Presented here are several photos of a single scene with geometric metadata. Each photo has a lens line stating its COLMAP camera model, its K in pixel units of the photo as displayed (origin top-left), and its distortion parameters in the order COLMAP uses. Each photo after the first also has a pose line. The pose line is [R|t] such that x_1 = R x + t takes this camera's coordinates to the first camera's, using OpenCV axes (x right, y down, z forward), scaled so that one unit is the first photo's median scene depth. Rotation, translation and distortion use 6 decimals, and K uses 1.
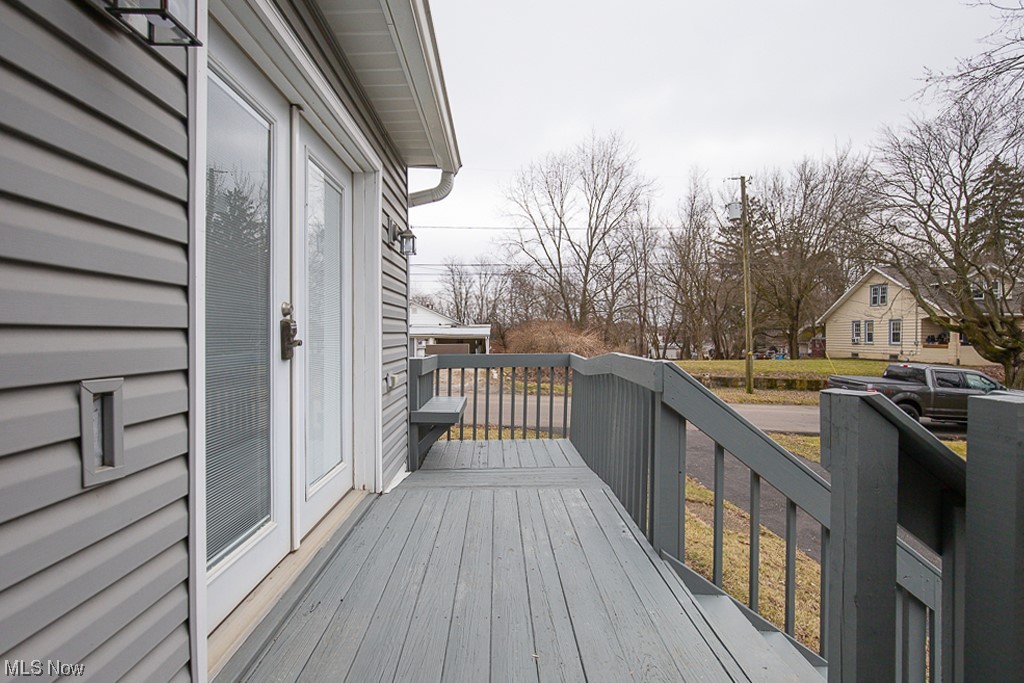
lens RADIAL K [[490.6, 0, 512.0], [0, 490.6, 341.5], [0, 0, 1]] dist [-0.003818, 0.000030]
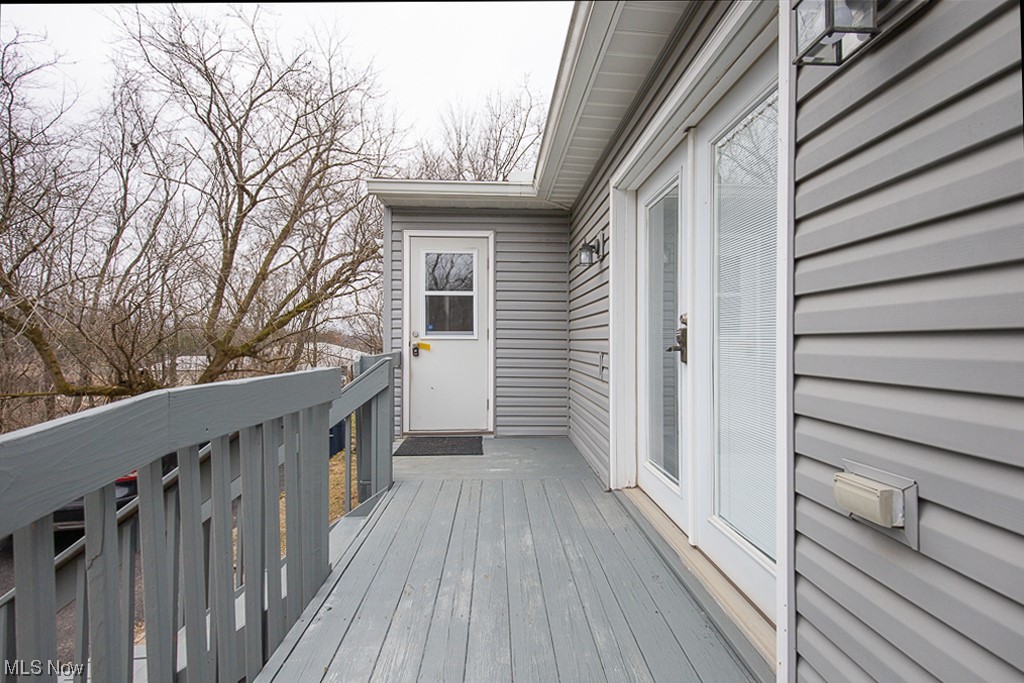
lens RADIAL K [[490.6, 0, 512.0], [0, 490.6, 341.5], [0, 0, 1]] dist [-0.003818, 0.000030]
pose [[-0.999979, -0.004056, -0.004975, -0.040086], [-0.004116, 0.999918, 0.012118, -0.021876], [0.004926, 0.012139, -0.999914, 1.806667]]
